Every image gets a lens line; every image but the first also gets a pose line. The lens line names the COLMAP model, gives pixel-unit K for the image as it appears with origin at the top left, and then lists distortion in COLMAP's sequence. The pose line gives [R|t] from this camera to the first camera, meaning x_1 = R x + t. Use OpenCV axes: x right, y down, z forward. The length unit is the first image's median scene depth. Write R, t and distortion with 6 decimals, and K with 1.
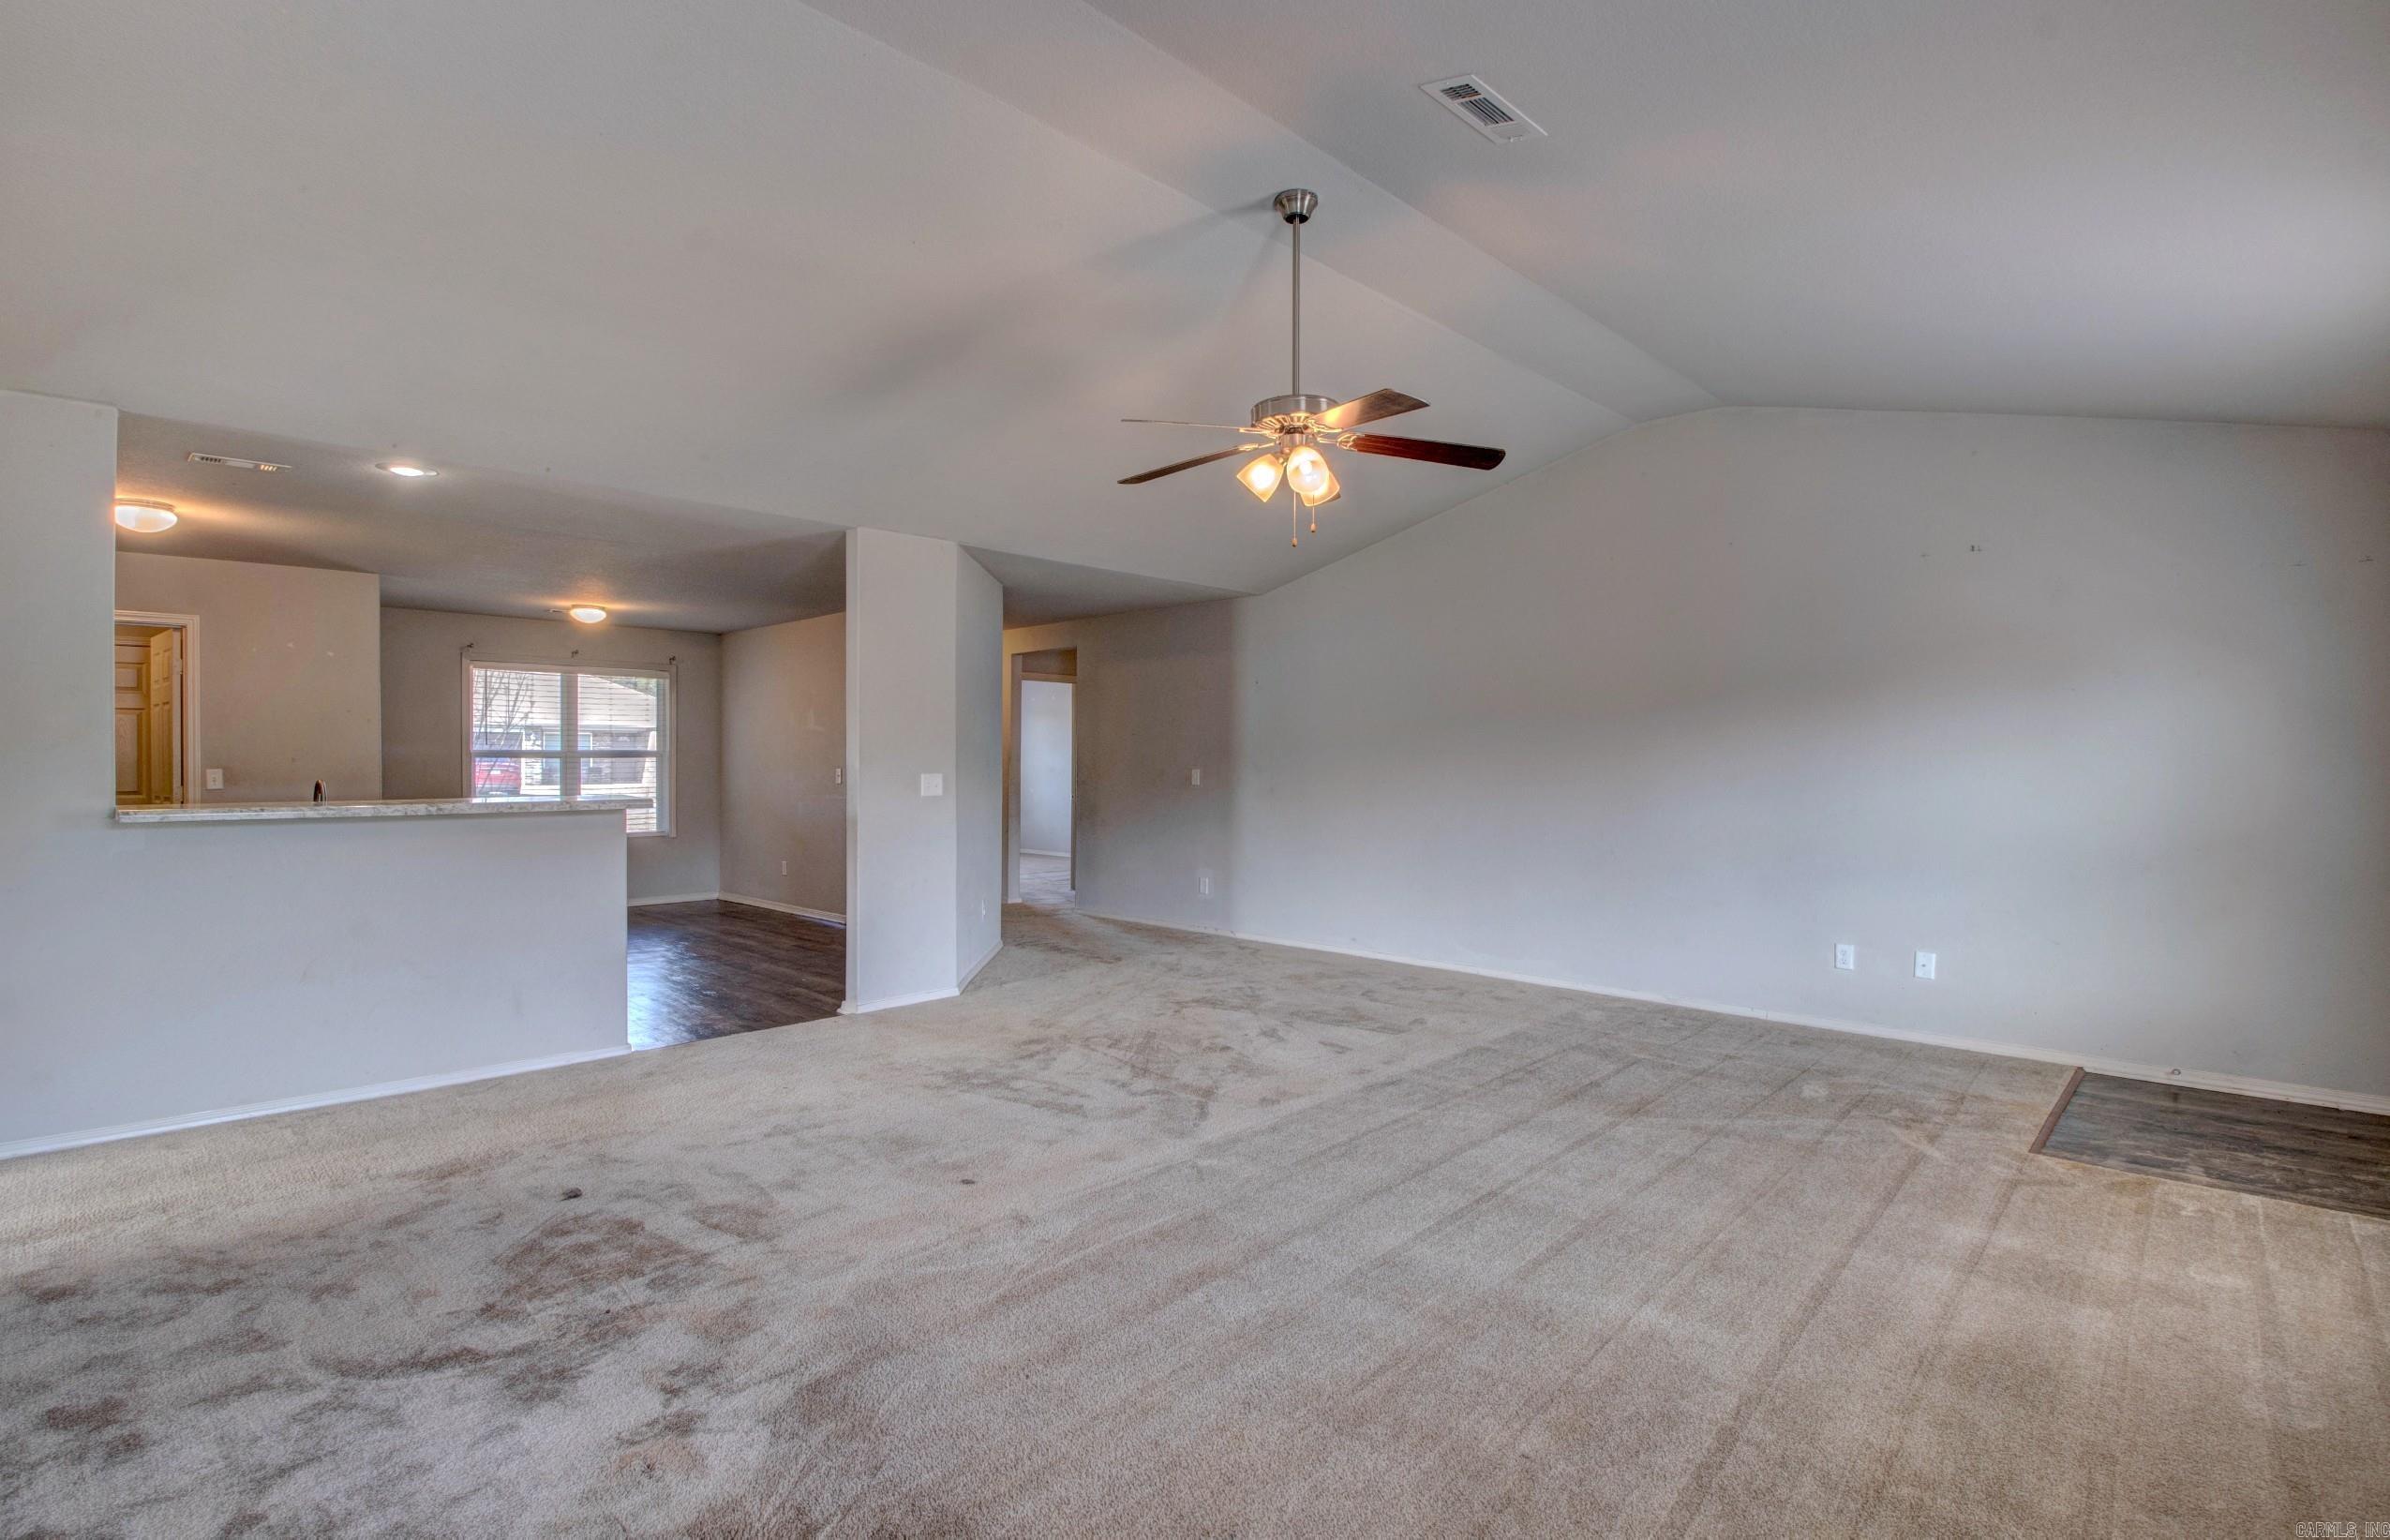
lens RADIAL K [[1144.8, 0, 1197.1], [0, 1144.8, 760.9], [0, 0, 1]] dist [0.025292, -0.036432]
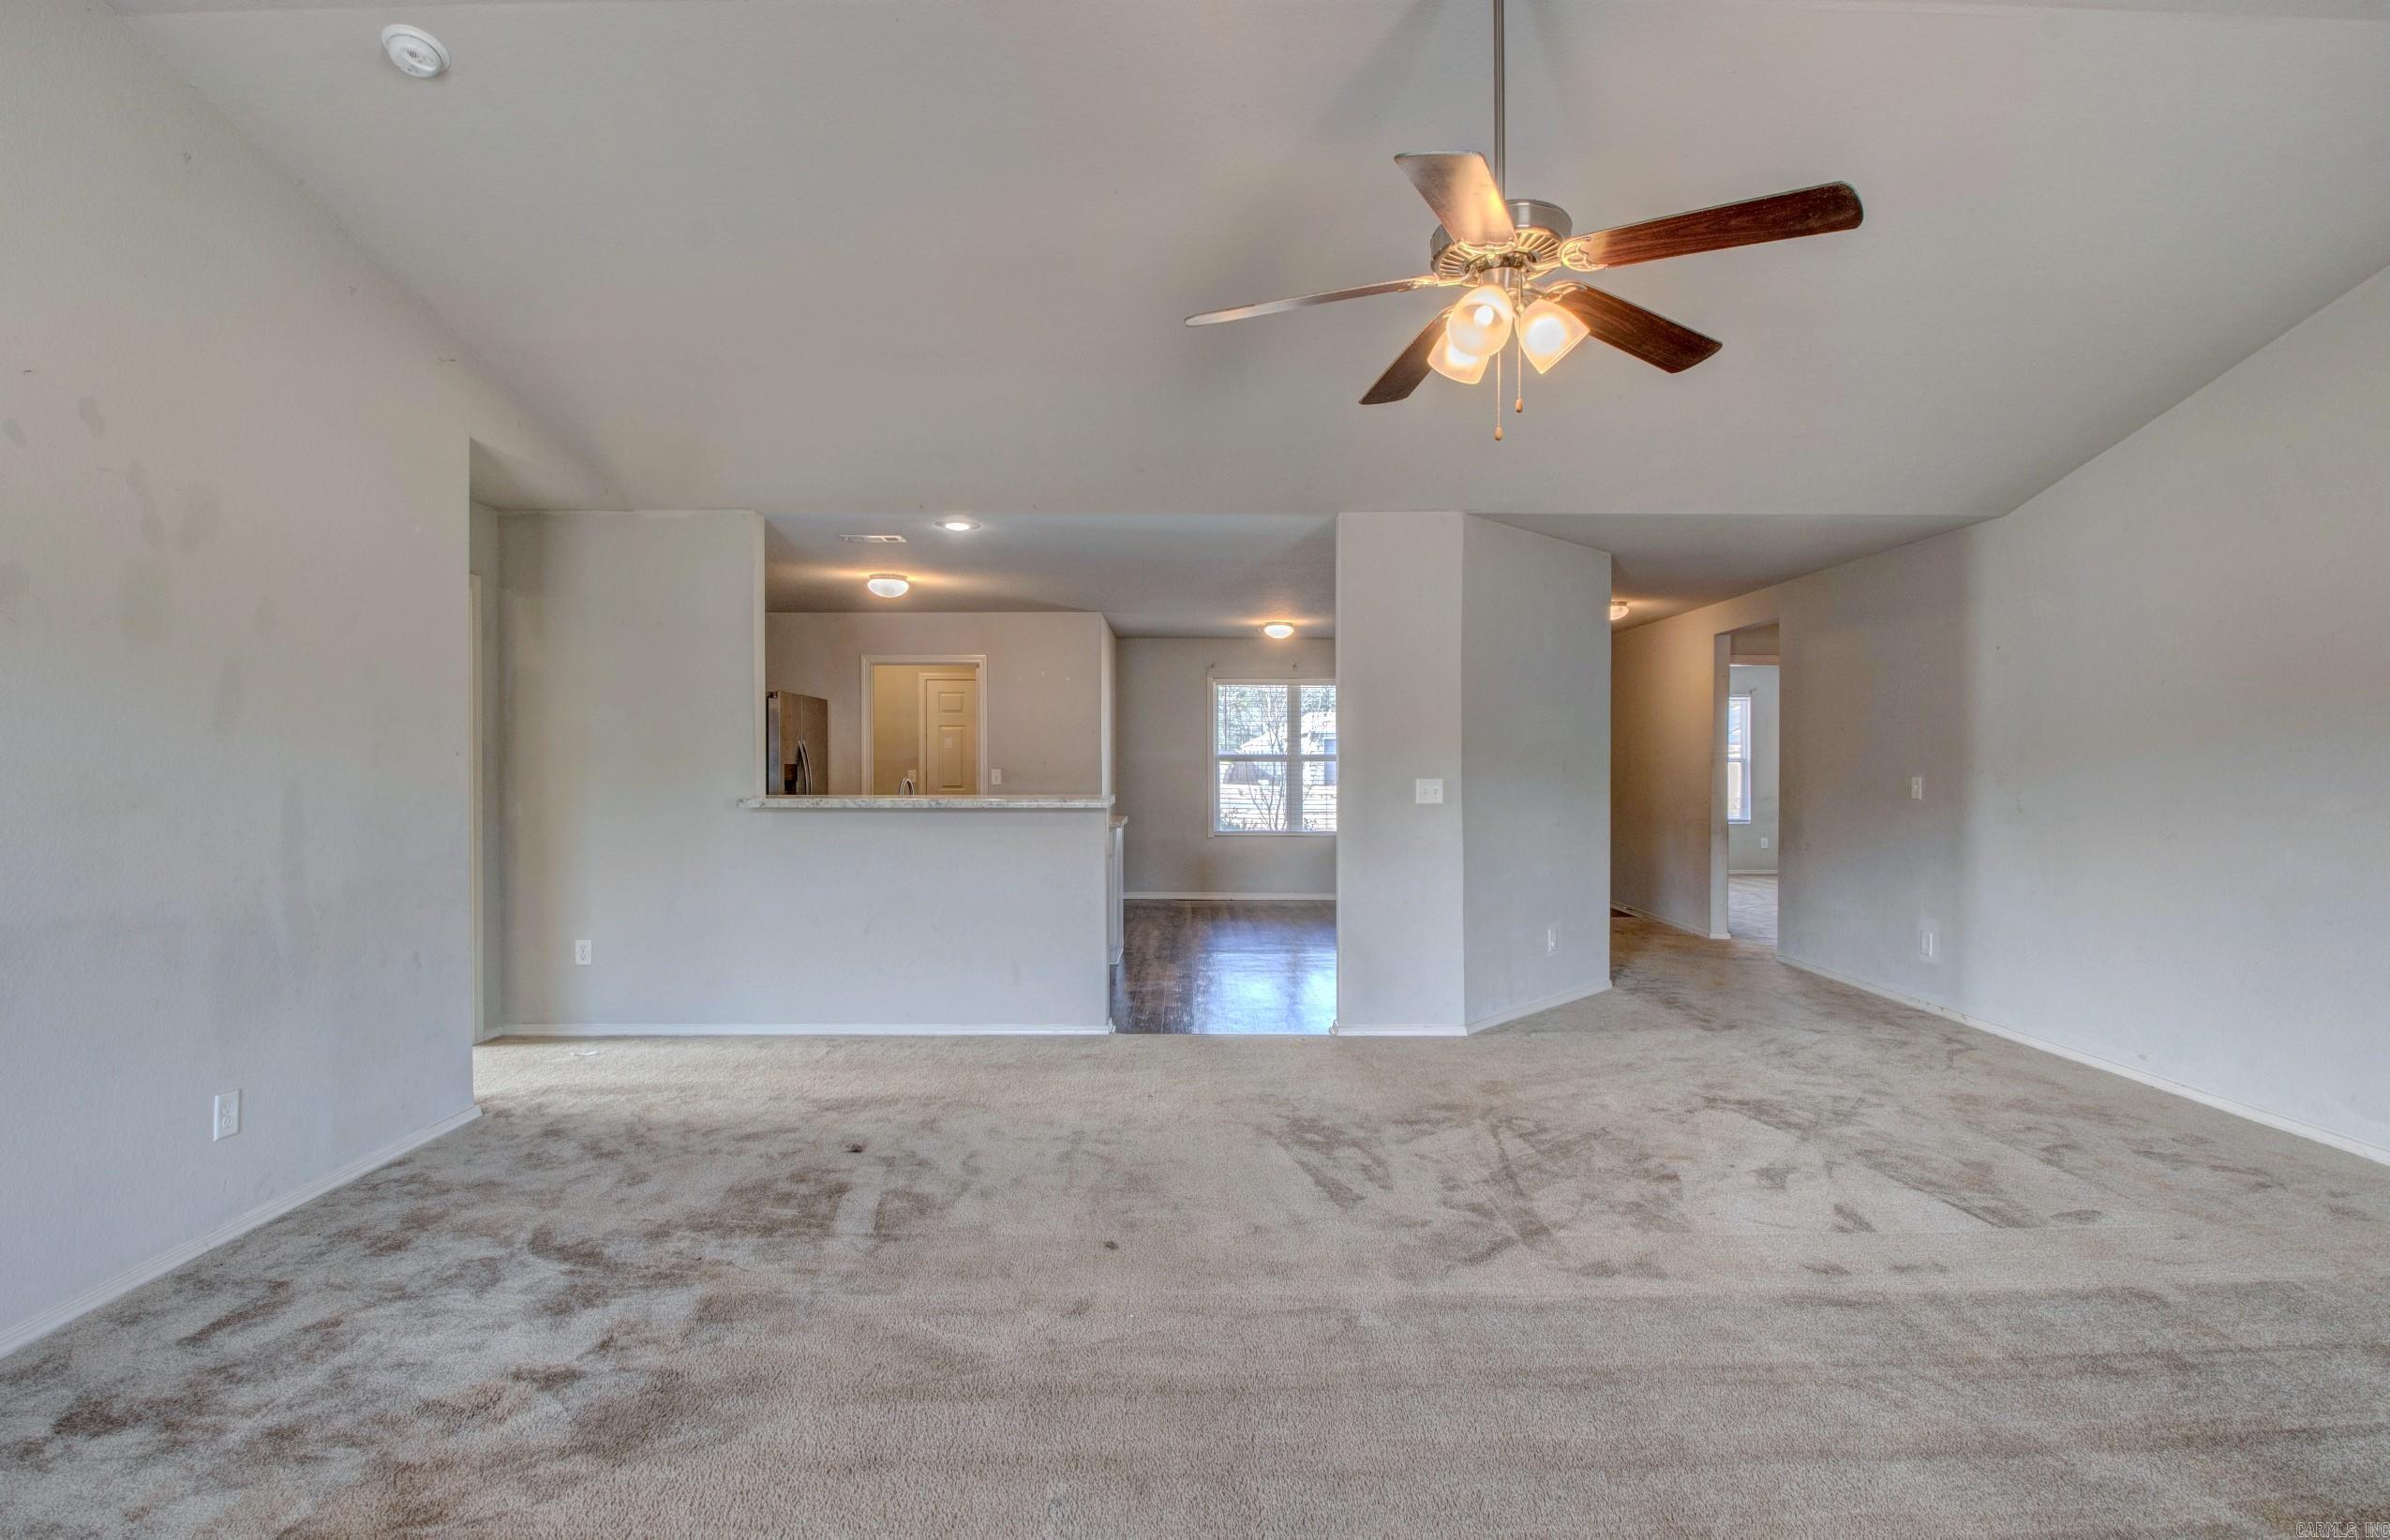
lens RADIAL K [[1144.8, 0, 1197.1], [0, 1144.8, 760.9], [0, 0, 1]] dist [0.025292, -0.036432]
pose [[0.689939, -0.001693, -0.723865, 0.378531], [-0.001277, 0.999993, -0.003556, 0.001085], [0.723866, 0.003378, 0.689932, 0.351843]]
